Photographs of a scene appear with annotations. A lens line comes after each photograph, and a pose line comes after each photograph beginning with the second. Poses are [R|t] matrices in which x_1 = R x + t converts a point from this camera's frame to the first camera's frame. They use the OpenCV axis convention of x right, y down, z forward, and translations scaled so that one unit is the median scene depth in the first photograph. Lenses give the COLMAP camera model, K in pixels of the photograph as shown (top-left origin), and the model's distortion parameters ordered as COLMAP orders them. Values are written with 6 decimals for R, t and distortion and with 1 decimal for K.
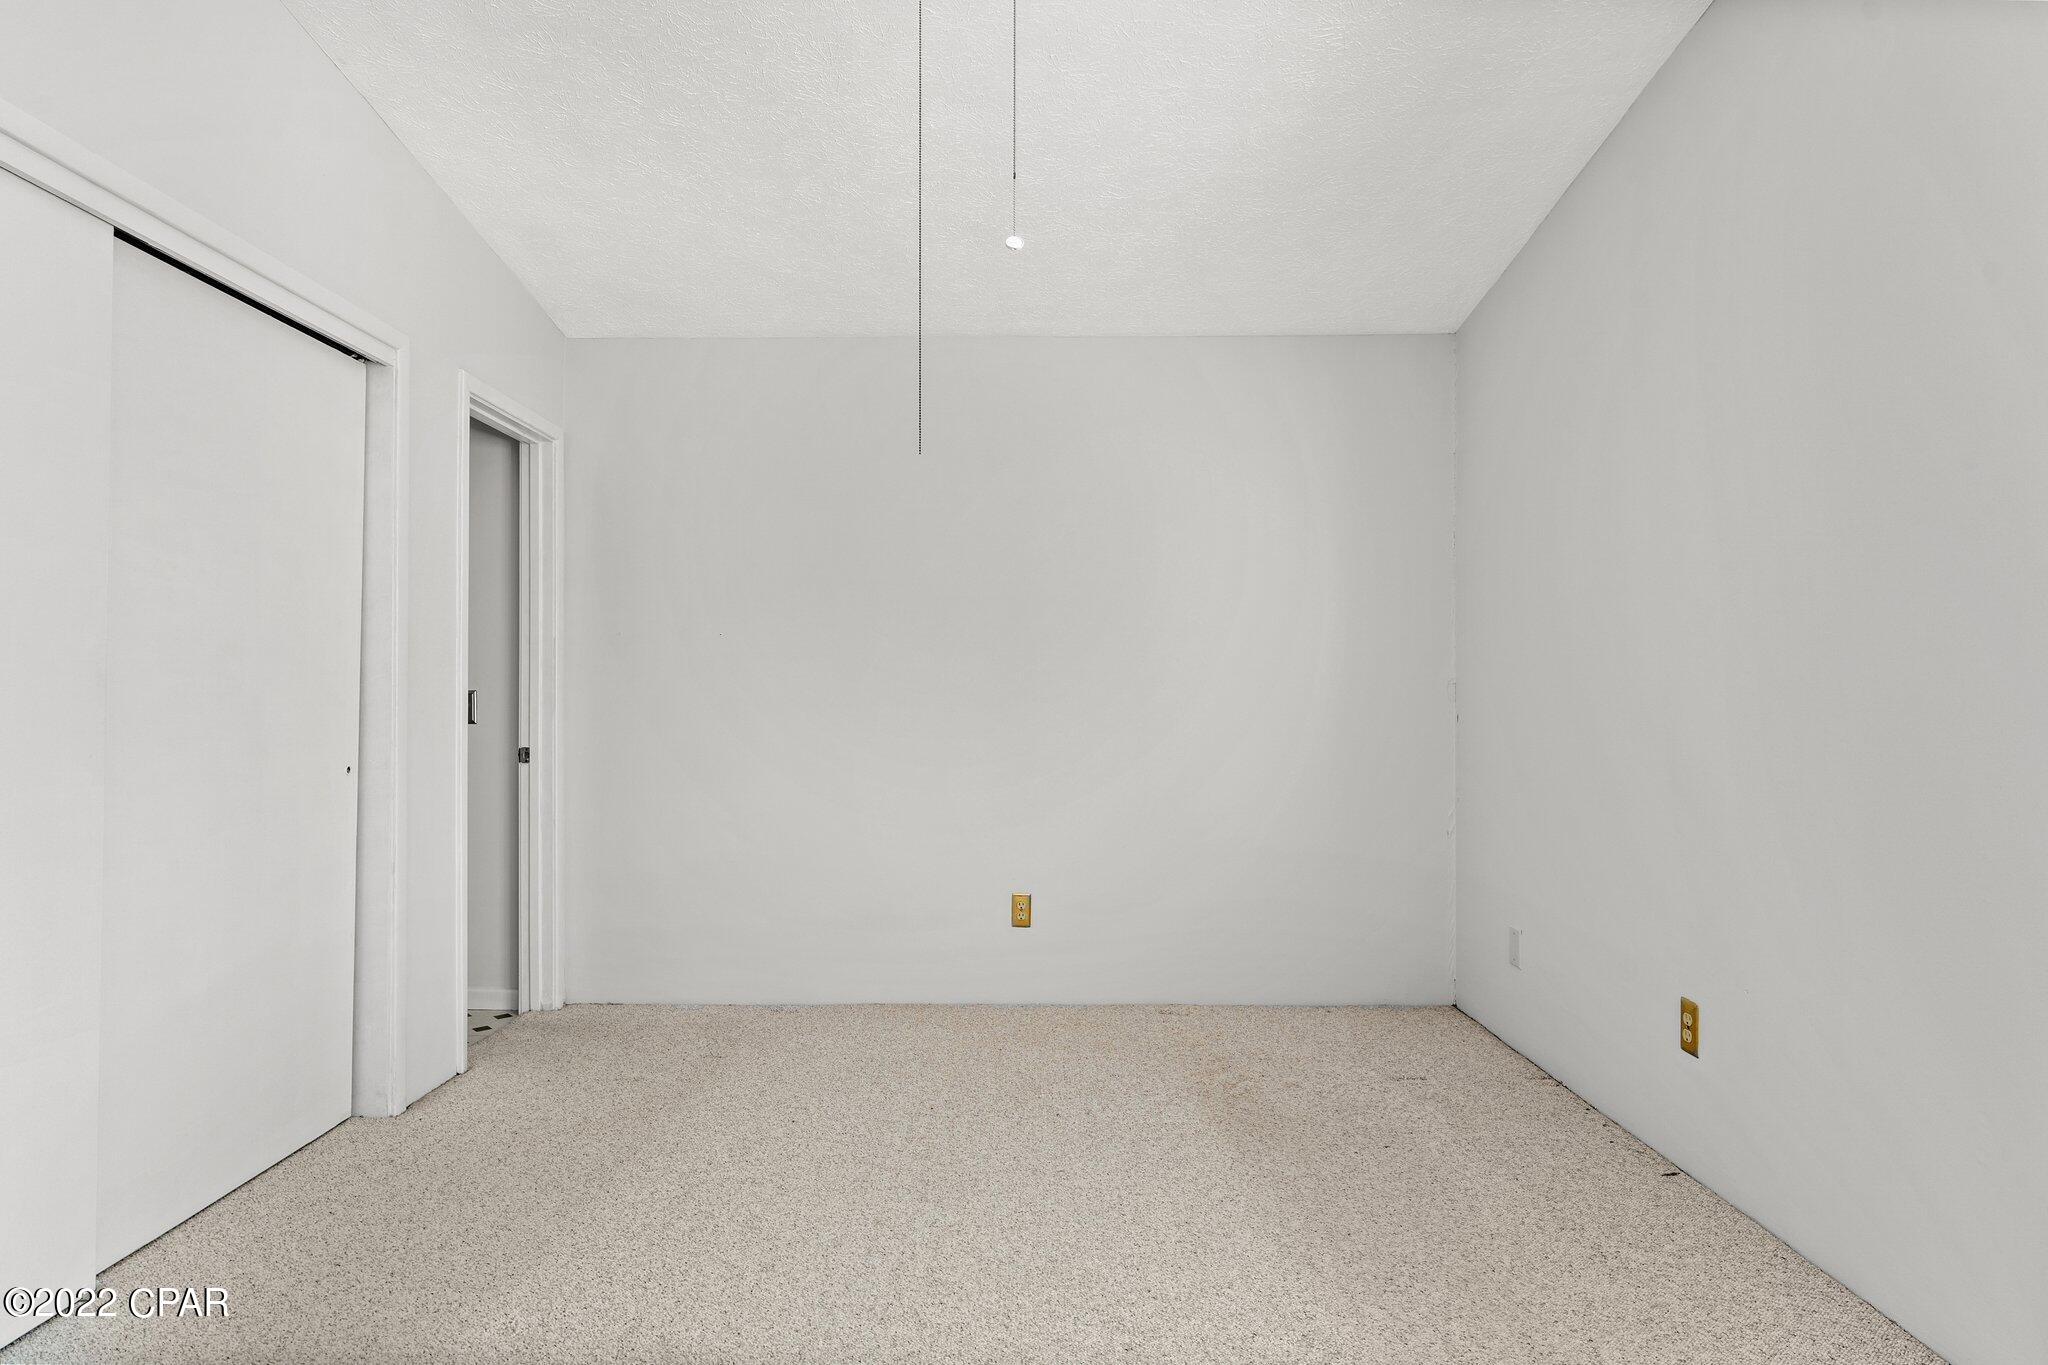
lens RADIAL K [[1111.7, 0, 1021.9], [0, 1111.7, 687.7], [0, 0, 1]] dist [0.000266, 0.000038]
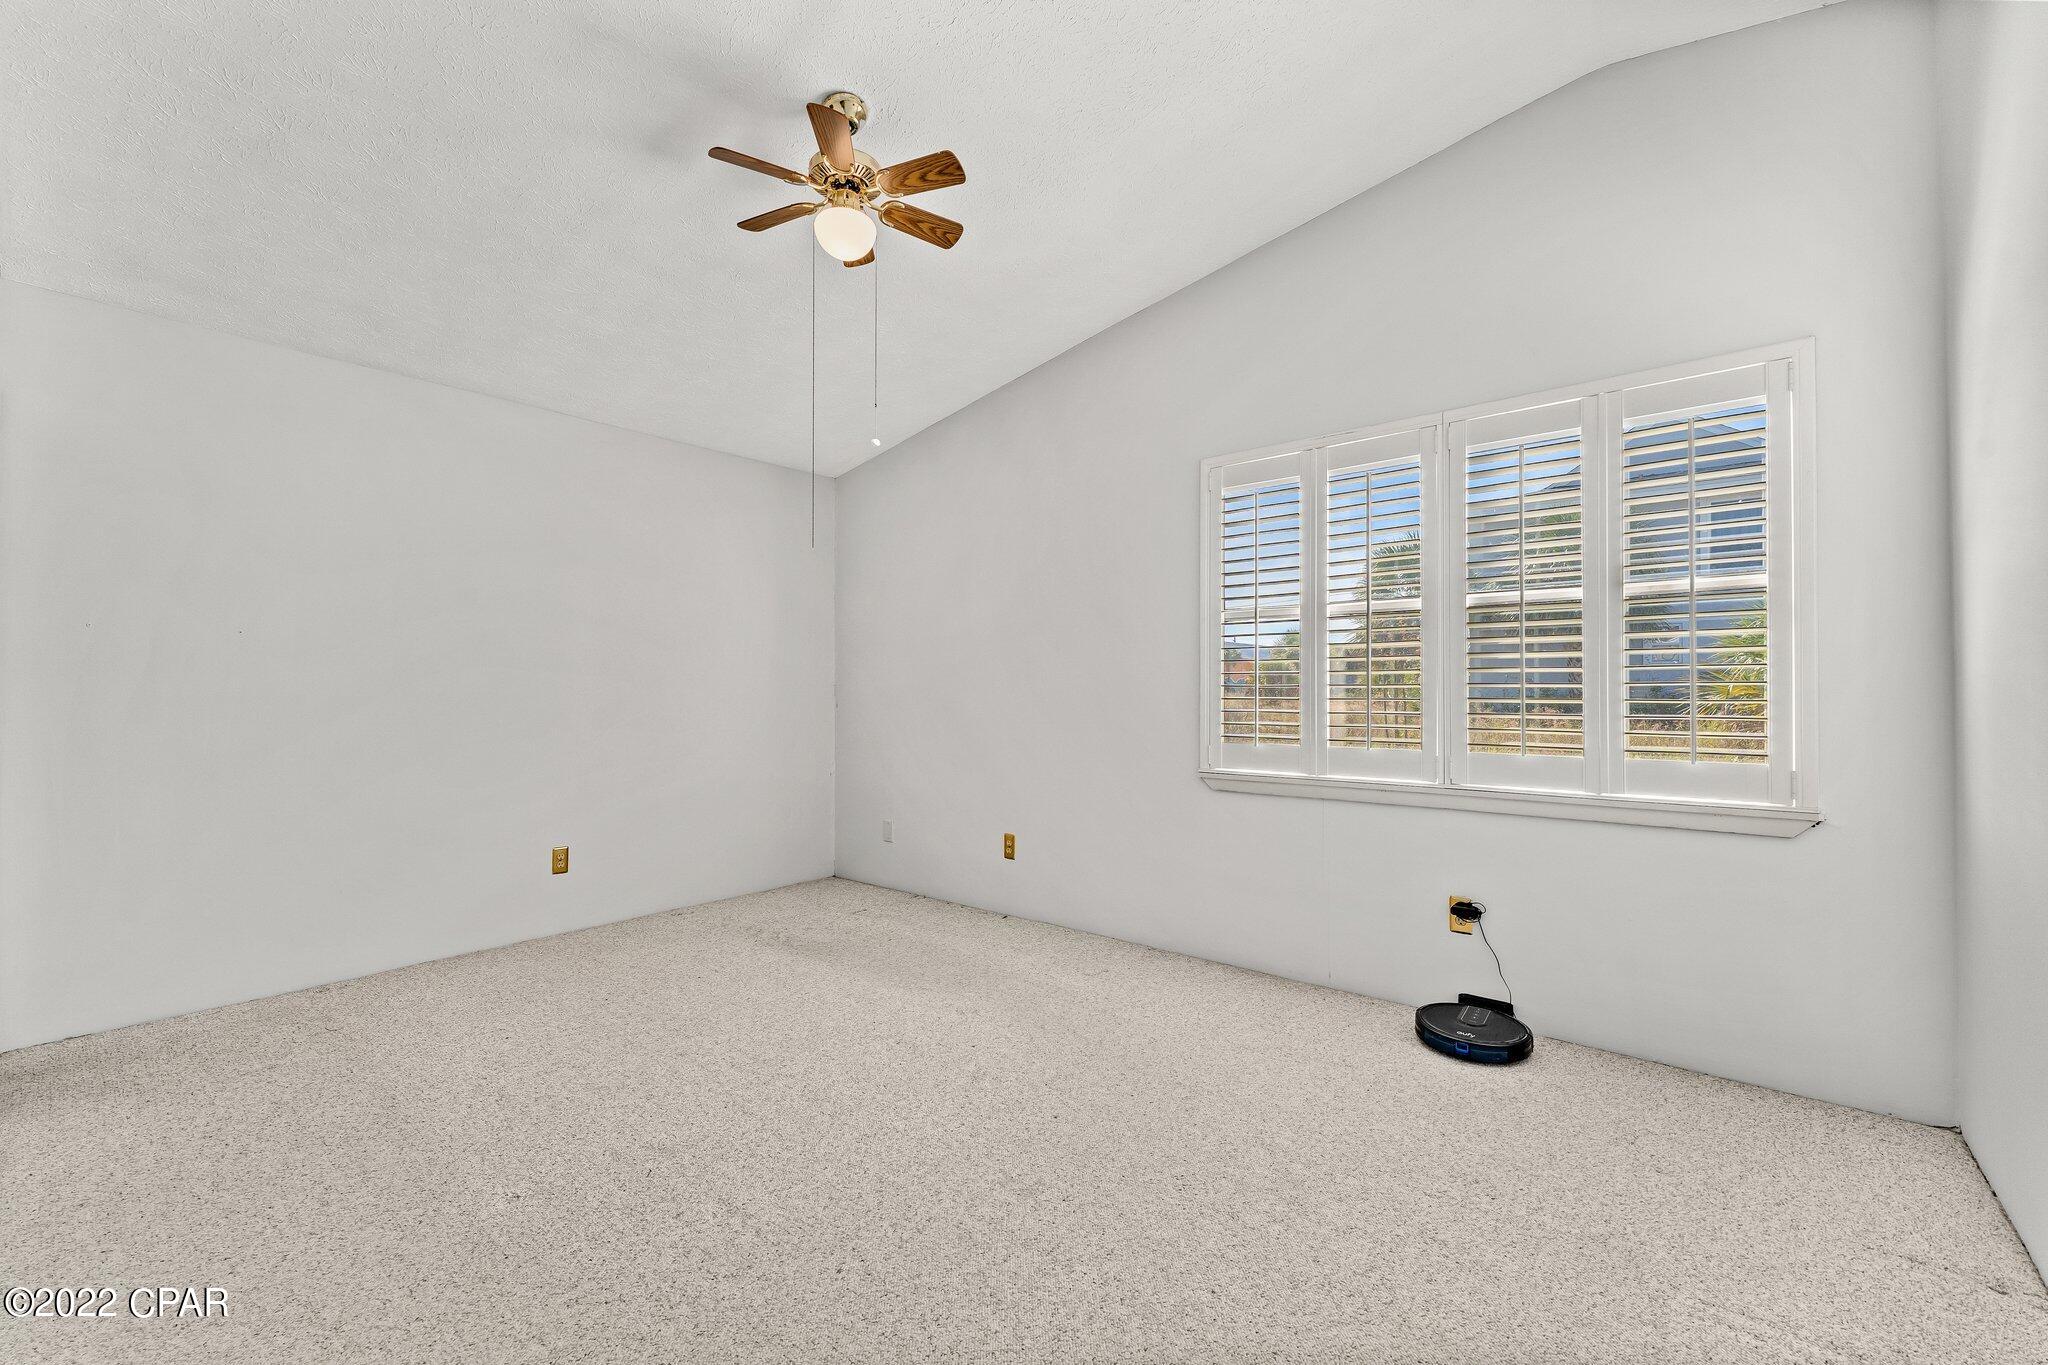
lens RADIAL K [[833.3, 0, 1021.3], [0, 833.3, 684.0], [0, 0, 1]] dist [-0.001755, 0.000260]
pose [[0.633944, 0.003628, 0.773370, -0.526728], [-0.001271, 0.999993, -0.003650, -0.000807], [-0.773378, 0.001331, 0.633944, -0.027257]]
